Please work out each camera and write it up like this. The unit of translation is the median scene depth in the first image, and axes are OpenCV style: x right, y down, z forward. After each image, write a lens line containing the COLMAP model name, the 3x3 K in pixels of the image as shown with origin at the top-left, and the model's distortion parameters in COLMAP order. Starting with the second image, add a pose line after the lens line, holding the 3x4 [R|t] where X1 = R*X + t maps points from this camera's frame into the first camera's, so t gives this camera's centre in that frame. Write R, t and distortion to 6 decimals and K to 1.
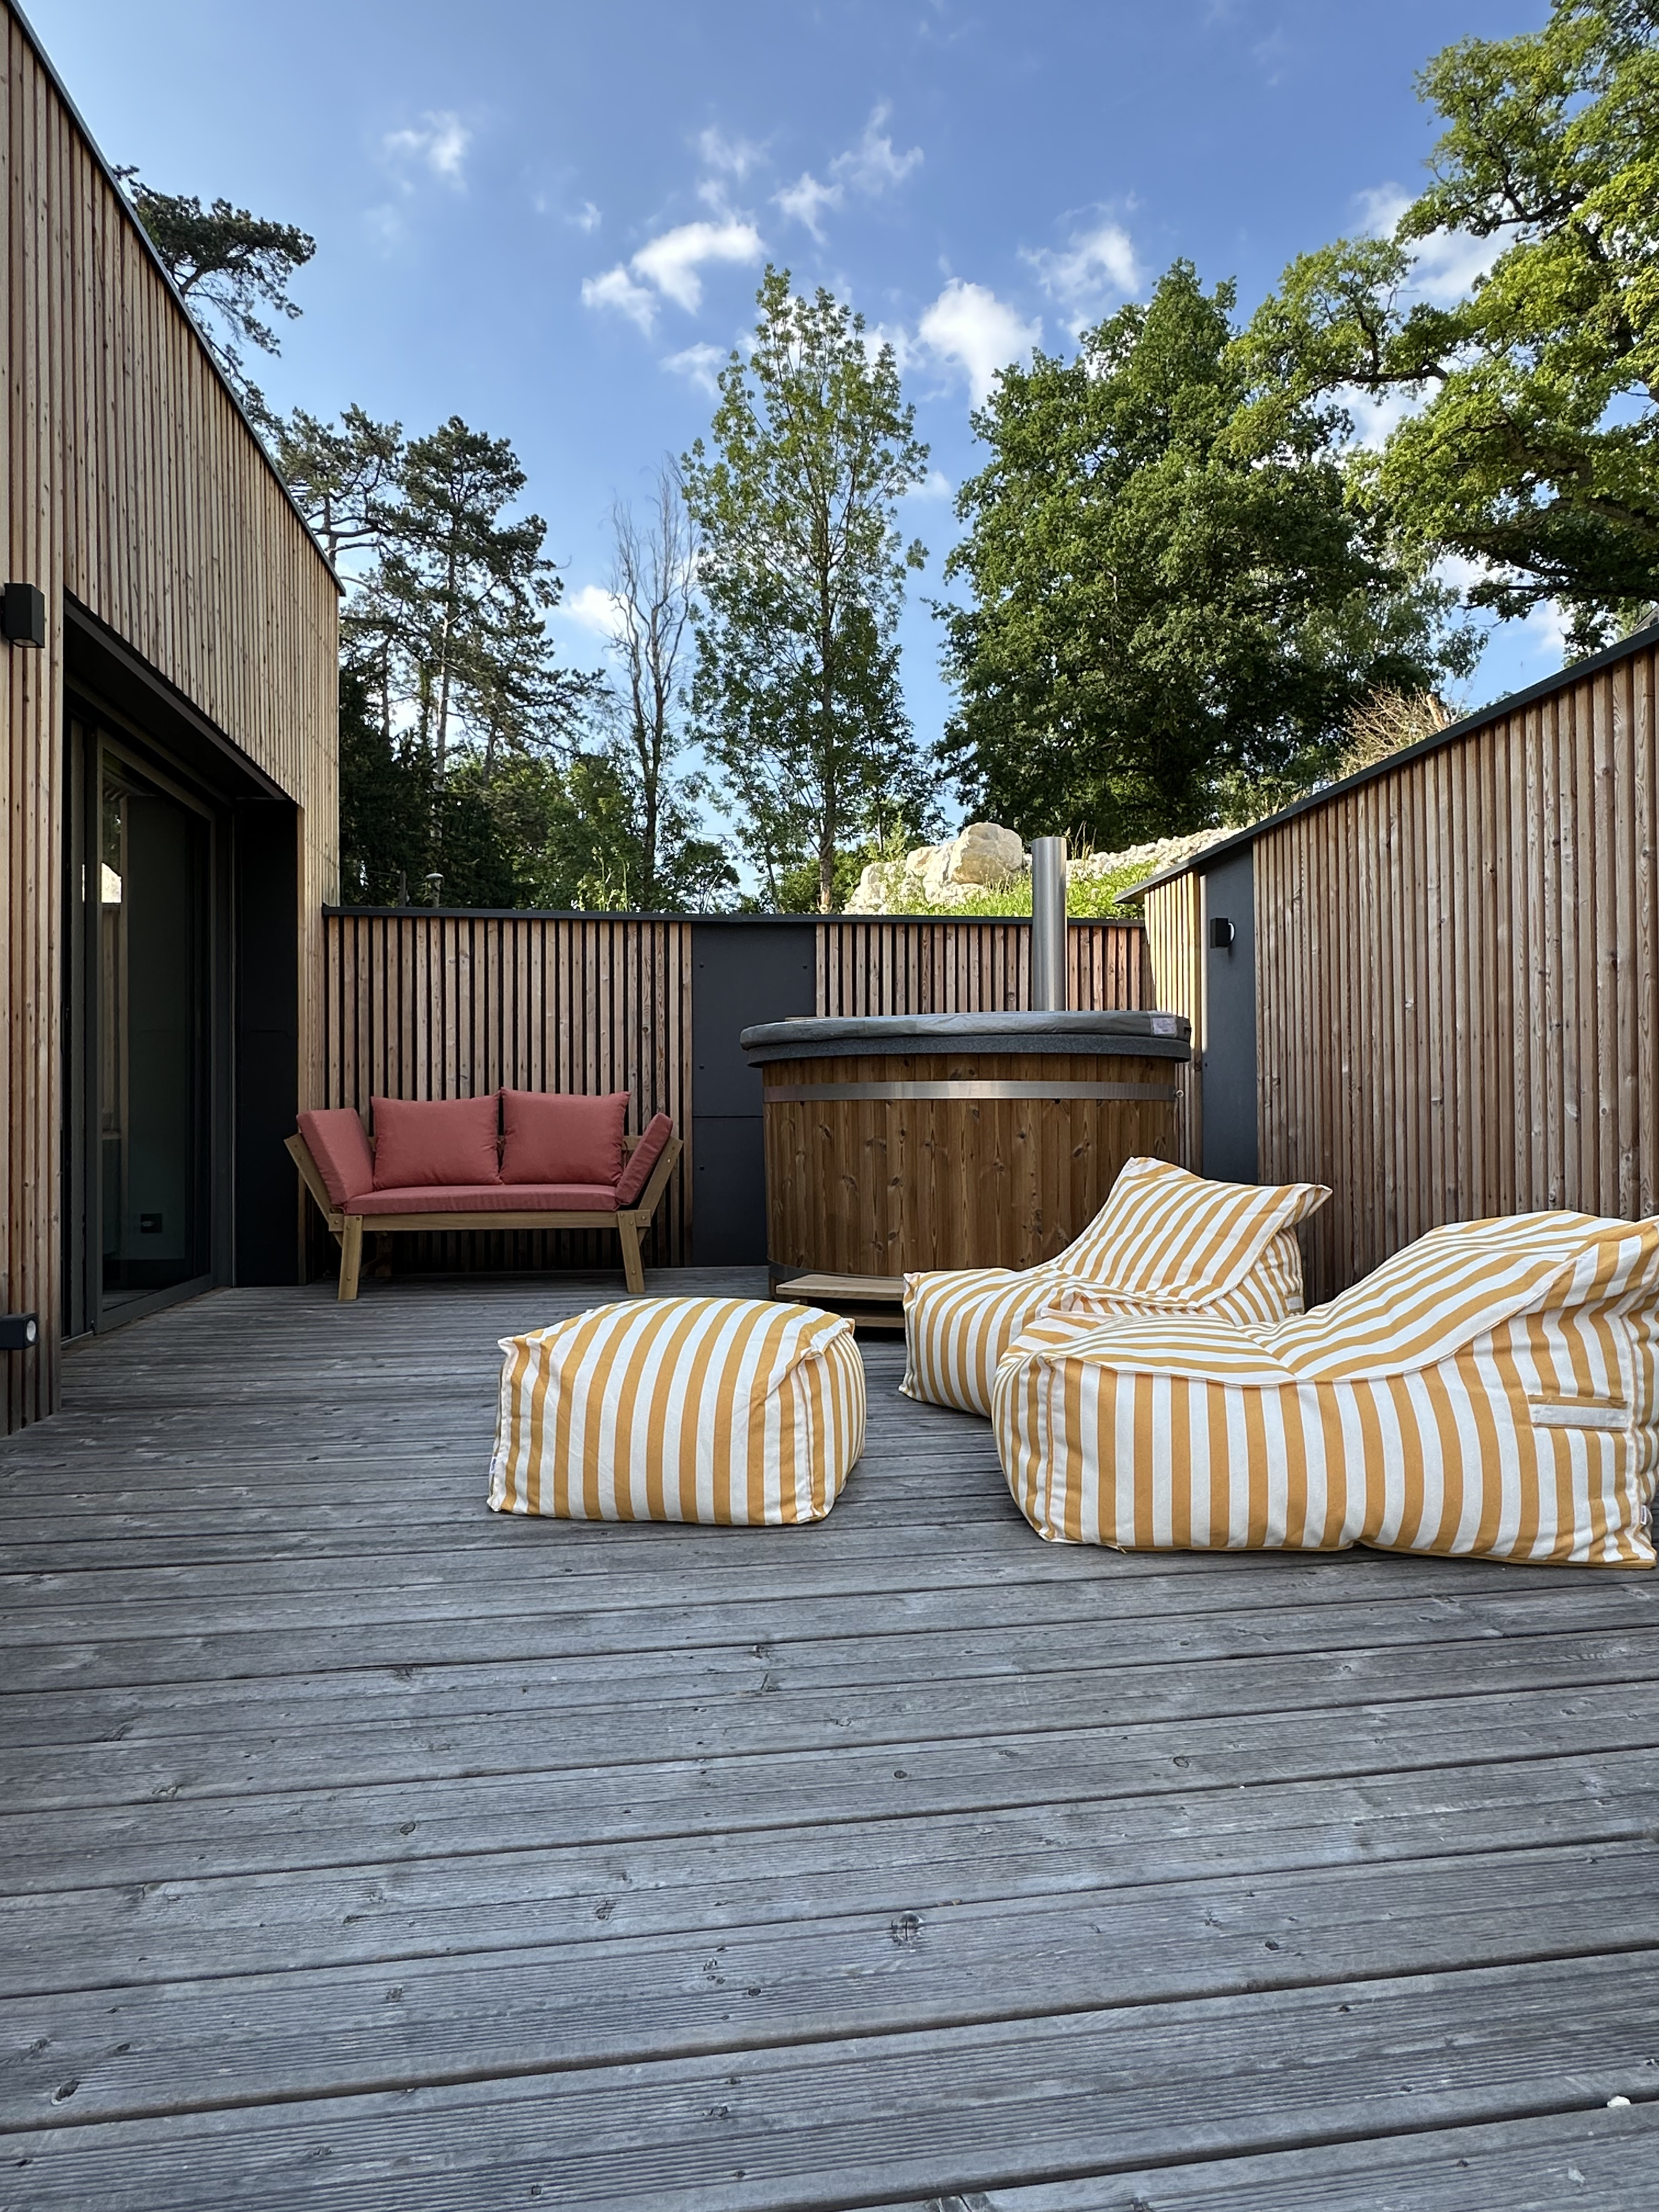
lens RADIAL K [[1221.5, 0, 818.3], [0, 1221.5, 1111.4], [0, 0, 1]] dist [0.001342, 0.001220]
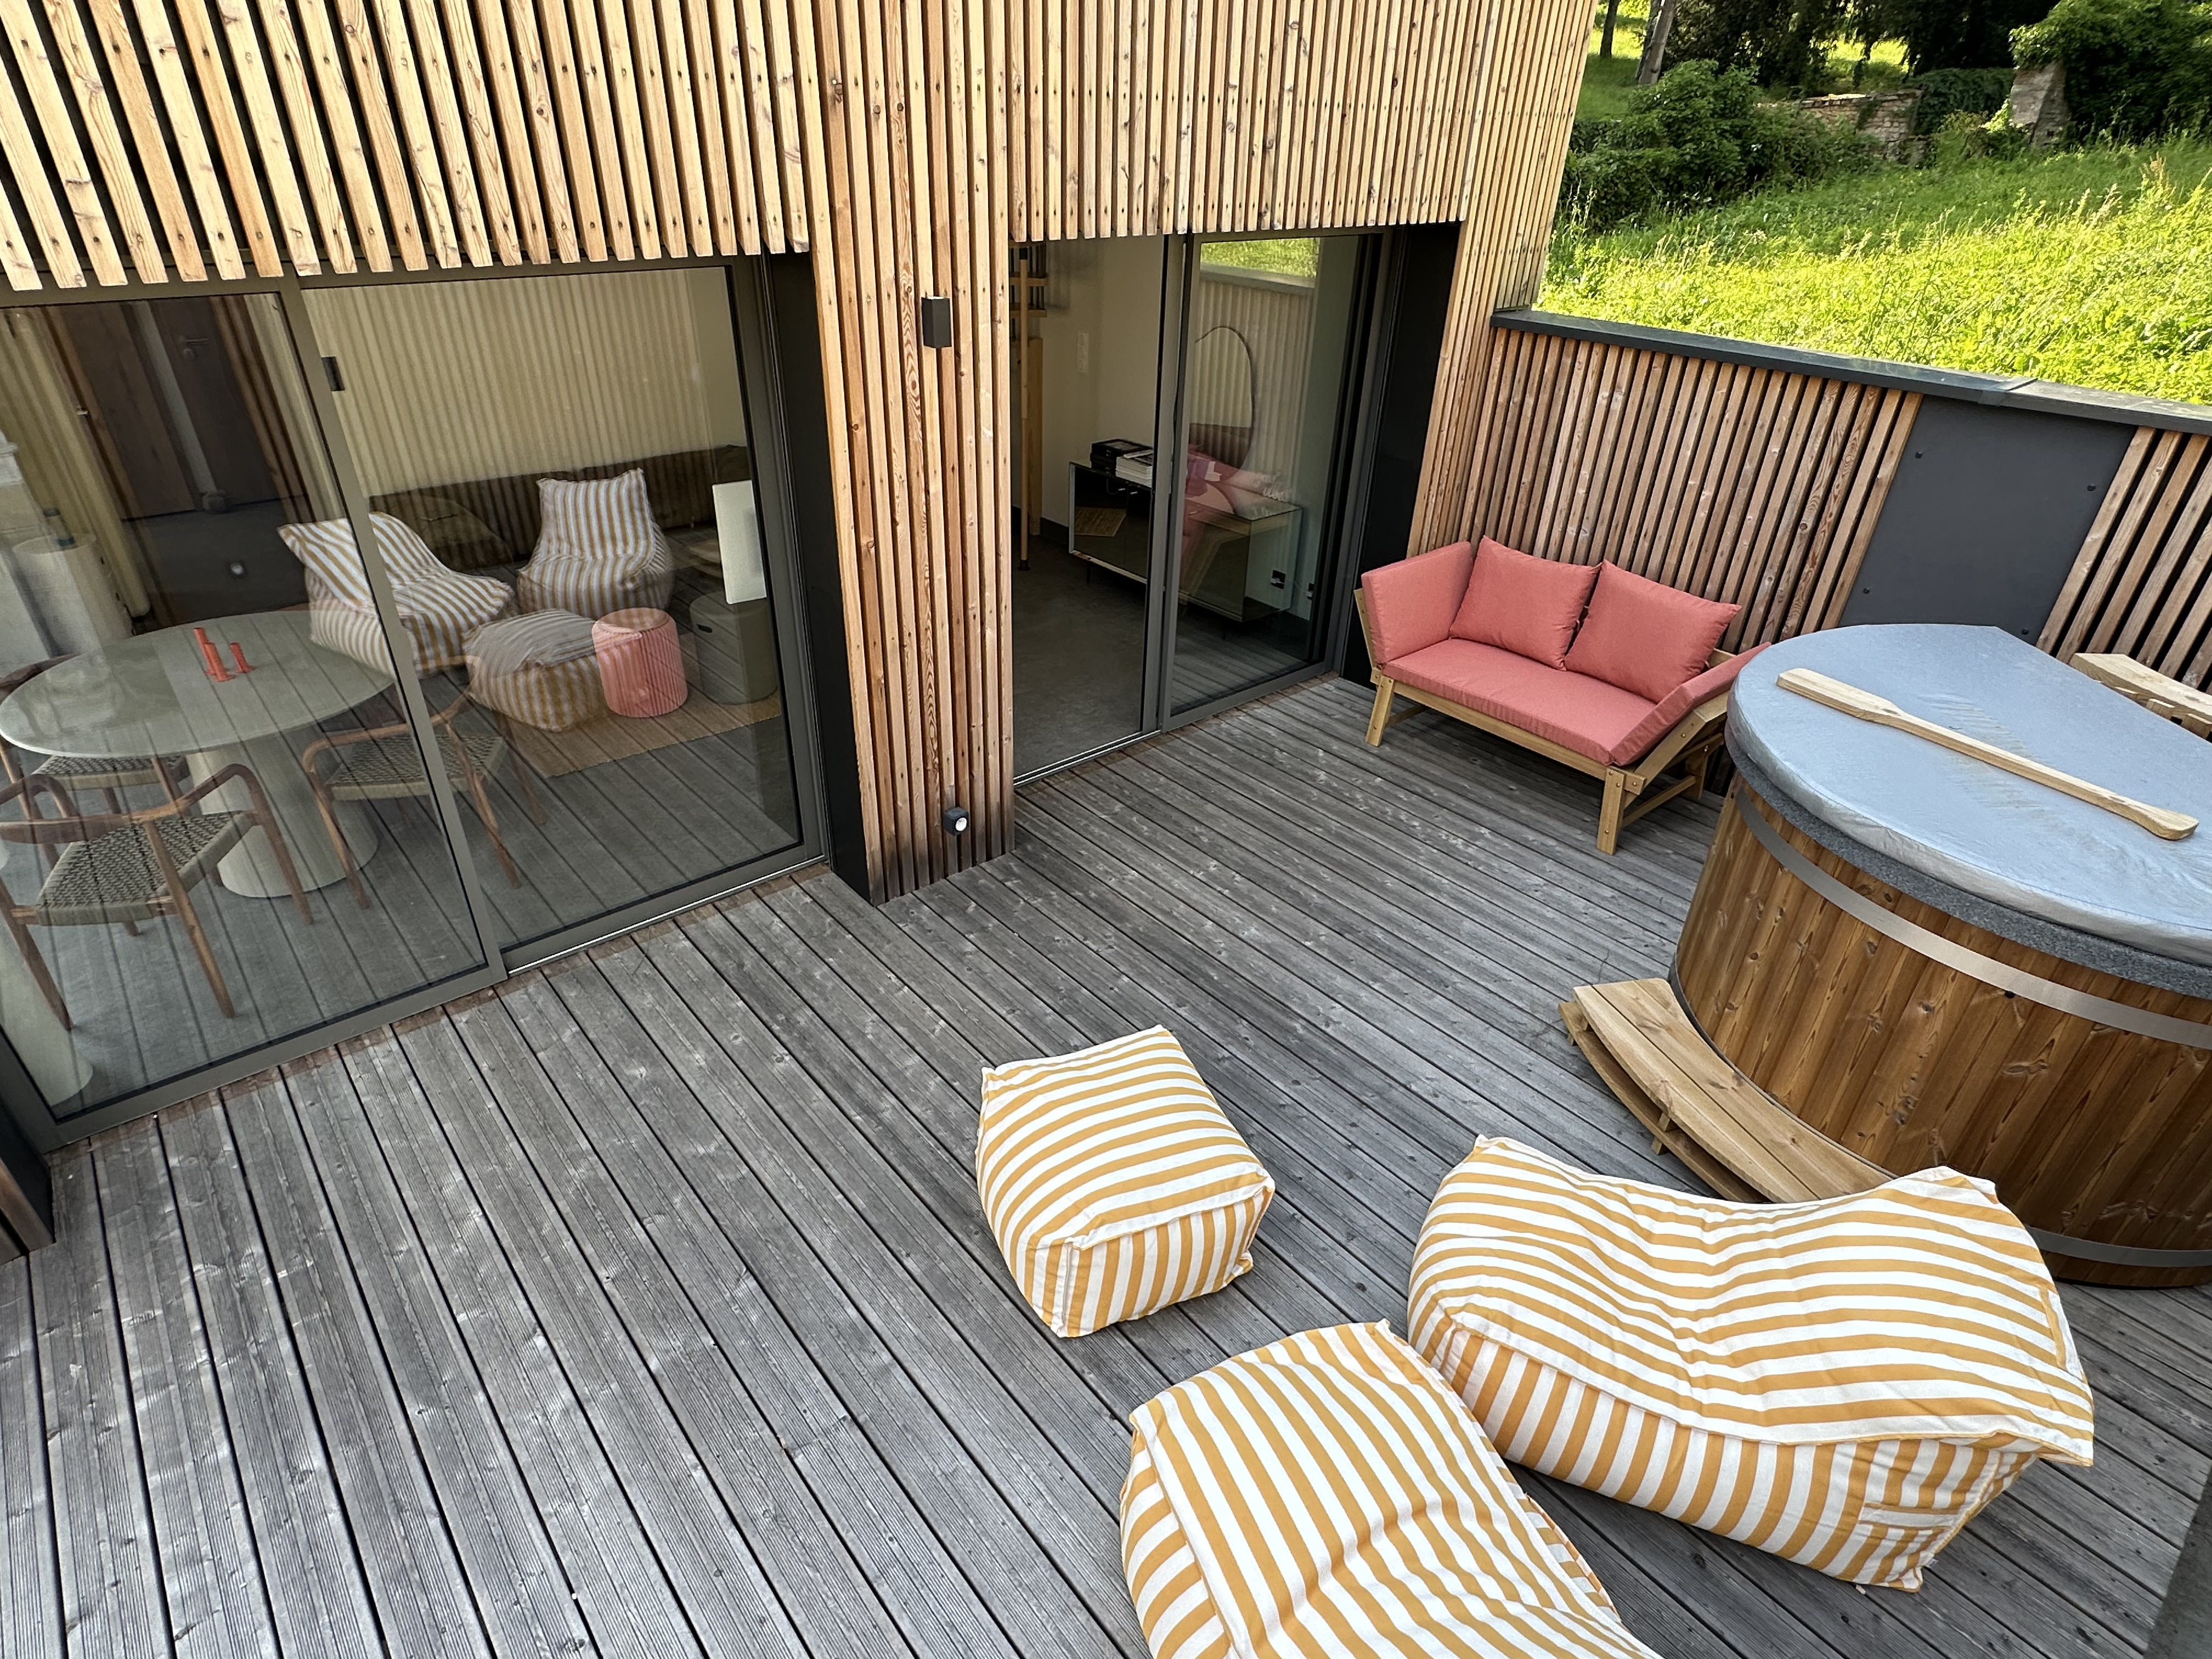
lens RADIAL K [[1173.3, 0, 1104.9], [0, 1173.3, 835.8], [0, 0, 1]] dist [-0.004789, 0.002683]
pose [[0.535240, 0.461599, -0.707421, 0.491241], [-0.028868, 0.846989, 0.530826, -0.580571], [0.844206, -0.263698, 0.466668, 0.445535]]
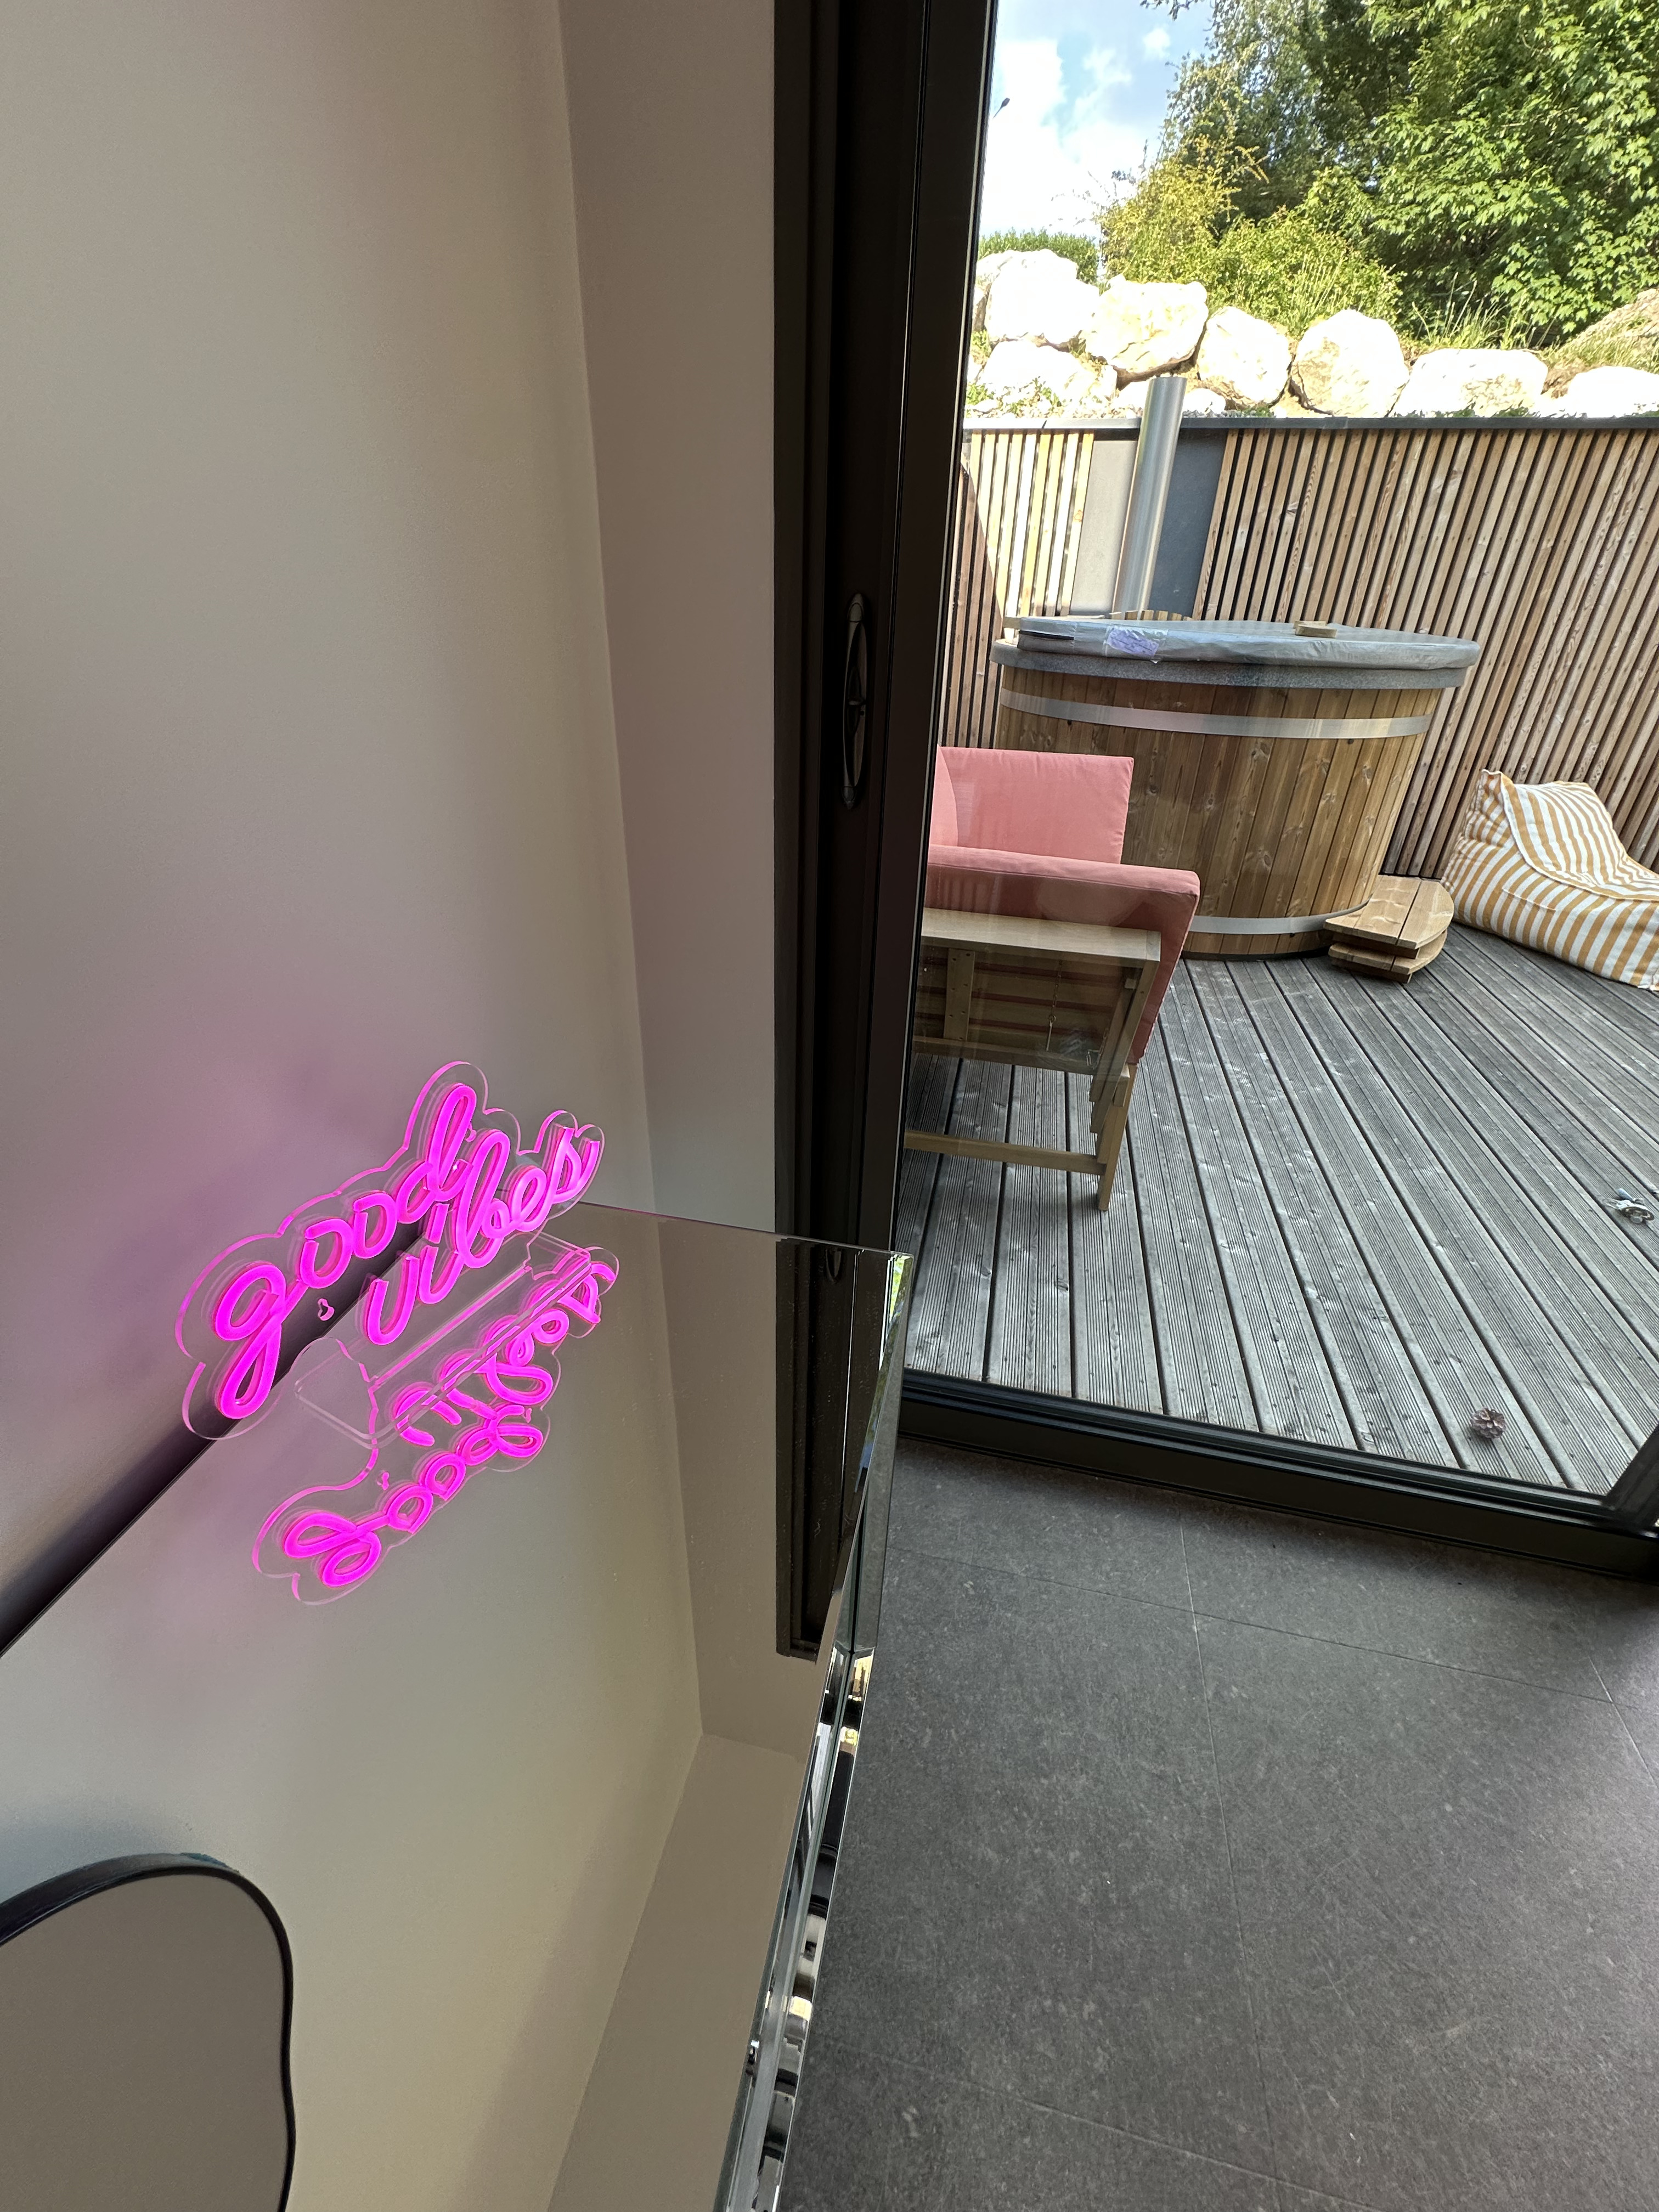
lens RADIAL K [[888.6, 0, 830.9], [0, 888.6, 1104.5], [0, 0, 1]] dist [-0.002731, 0.000274]
pose [[0.355821, -0.449283, 0.819473, -1.248487], [-0.035097, 0.869817, 0.492124, -0.127653], [-0.933895, -0.203869, 0.293731, 1.704738]]
